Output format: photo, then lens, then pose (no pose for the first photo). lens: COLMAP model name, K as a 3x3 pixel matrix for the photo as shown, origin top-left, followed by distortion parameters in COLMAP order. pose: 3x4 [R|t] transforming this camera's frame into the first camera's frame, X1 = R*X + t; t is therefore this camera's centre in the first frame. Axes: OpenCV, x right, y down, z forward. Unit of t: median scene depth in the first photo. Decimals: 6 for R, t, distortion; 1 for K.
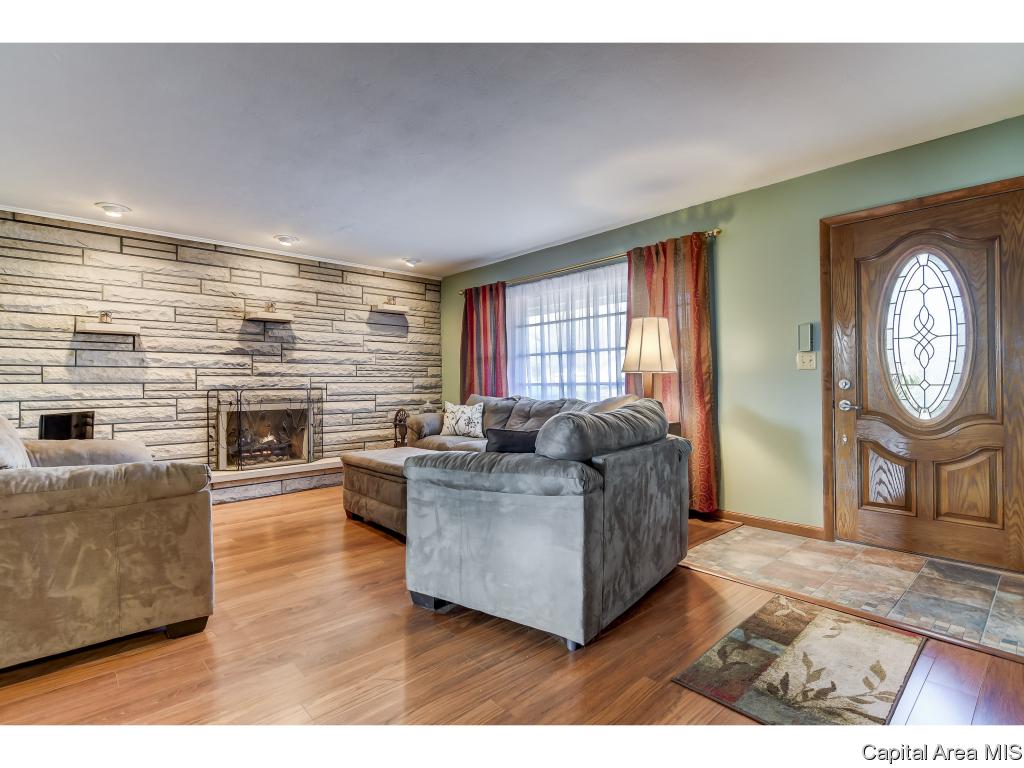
lens RADIAL K [[508.0, 0, 512.0], [0, 508.0, 384.0], [0, 0, 1]] dist [-0.003443, -0.000479]
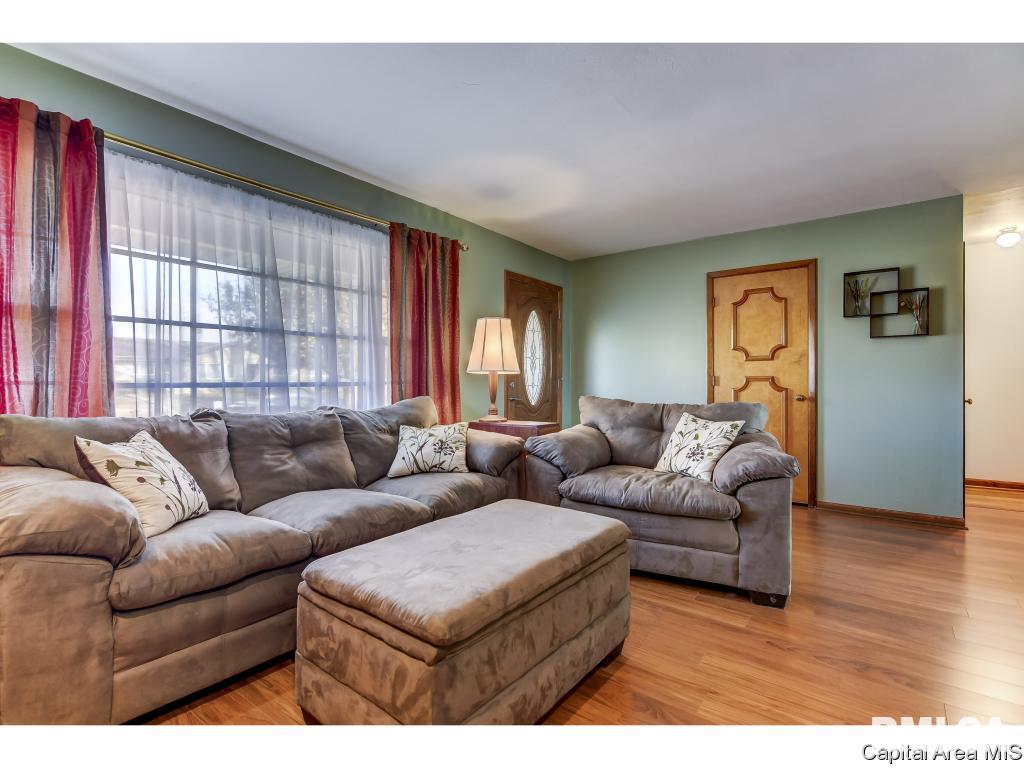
lens RADIAL K [[490.0, 0, 512.0], [0, 490.0, 384.0], [0, 0, 1]] dist [-0.001454, -0.000335]
pose [[-0.158803, 0.008066, 0.987277, -0.634233], [0.002870, 0.999966, -0.007709, 0.005718], [-0.987306, 0.001609, -0.158821, 1.011231]]
